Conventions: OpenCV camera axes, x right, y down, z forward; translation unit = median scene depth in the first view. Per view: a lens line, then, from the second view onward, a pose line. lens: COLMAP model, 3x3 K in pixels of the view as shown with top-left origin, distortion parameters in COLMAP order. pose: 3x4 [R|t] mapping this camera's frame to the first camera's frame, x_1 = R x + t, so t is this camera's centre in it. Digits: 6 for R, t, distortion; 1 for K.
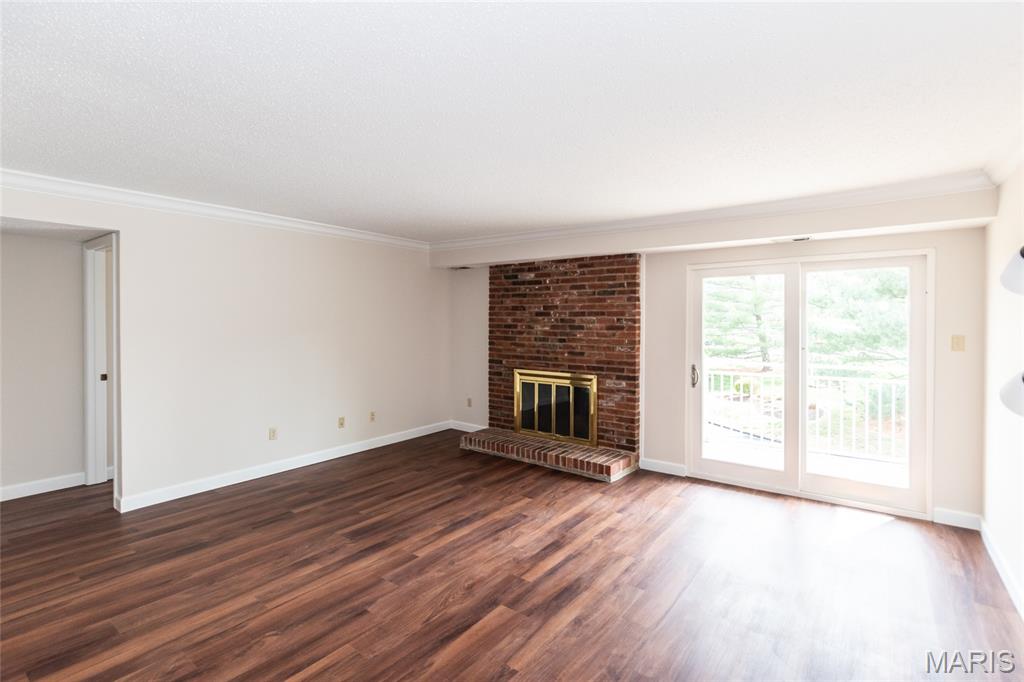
lens RADIAL K [[487.1, 0, 515.2], [0, 487.1, 332.2], [0, 0, 1]] dist [0.020246, -0.000875]
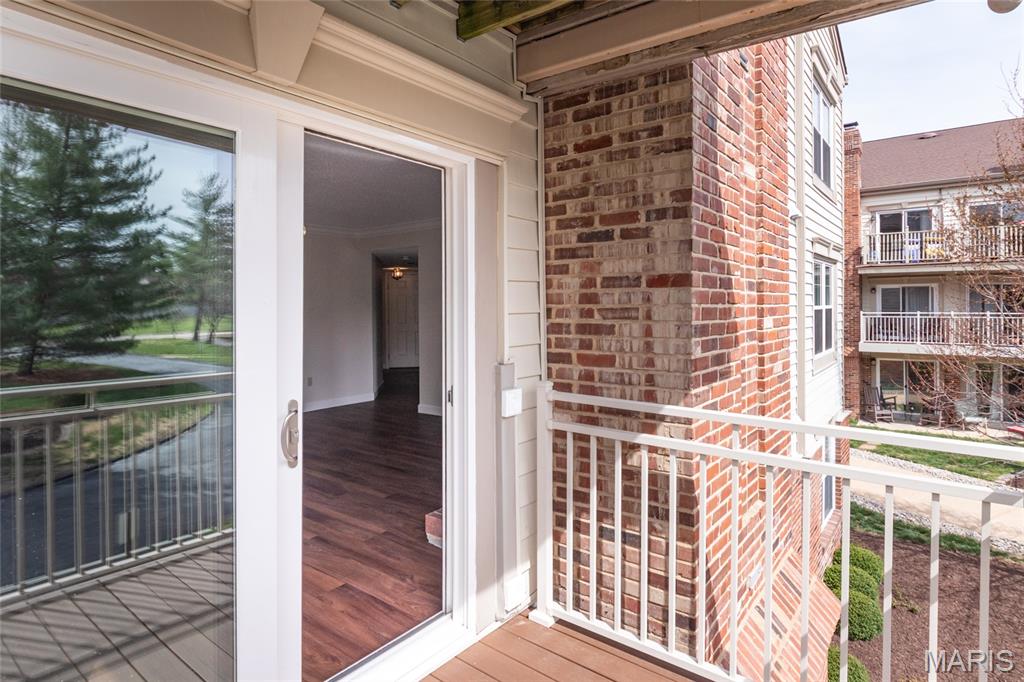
lens RADIAL K [[566.1, 0, 512.0], [0, 566.1, 341.0], [0, 0, 1]] dist [-0.029731, 0.000257]
pose [[-0.026253, 0.054147, -0.998188, 0.775742], [-0.009457, 0.998474, 0.054411, 0.013835], [0.999611, 0.010868, -0.025701, 0.978761]]
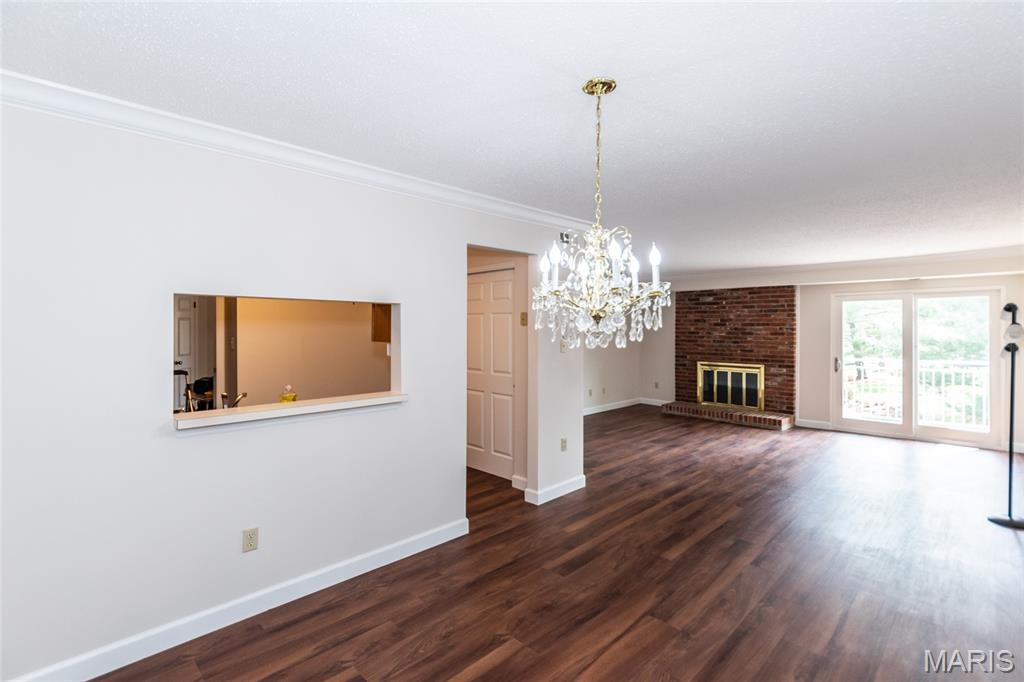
lens RADIAL K [[487.1, 0, 515.2], [0, 487.1, 332.2], [0, 0, 1]] dist [0.020246, -0.000875]
pose [[0.991567, 0.002564, -0.129569, -0.405537], [-0.004520, 0.999880, -0.014805, 0.012390], [0.129516, 0.015265, 0.991460, -0.620631]]
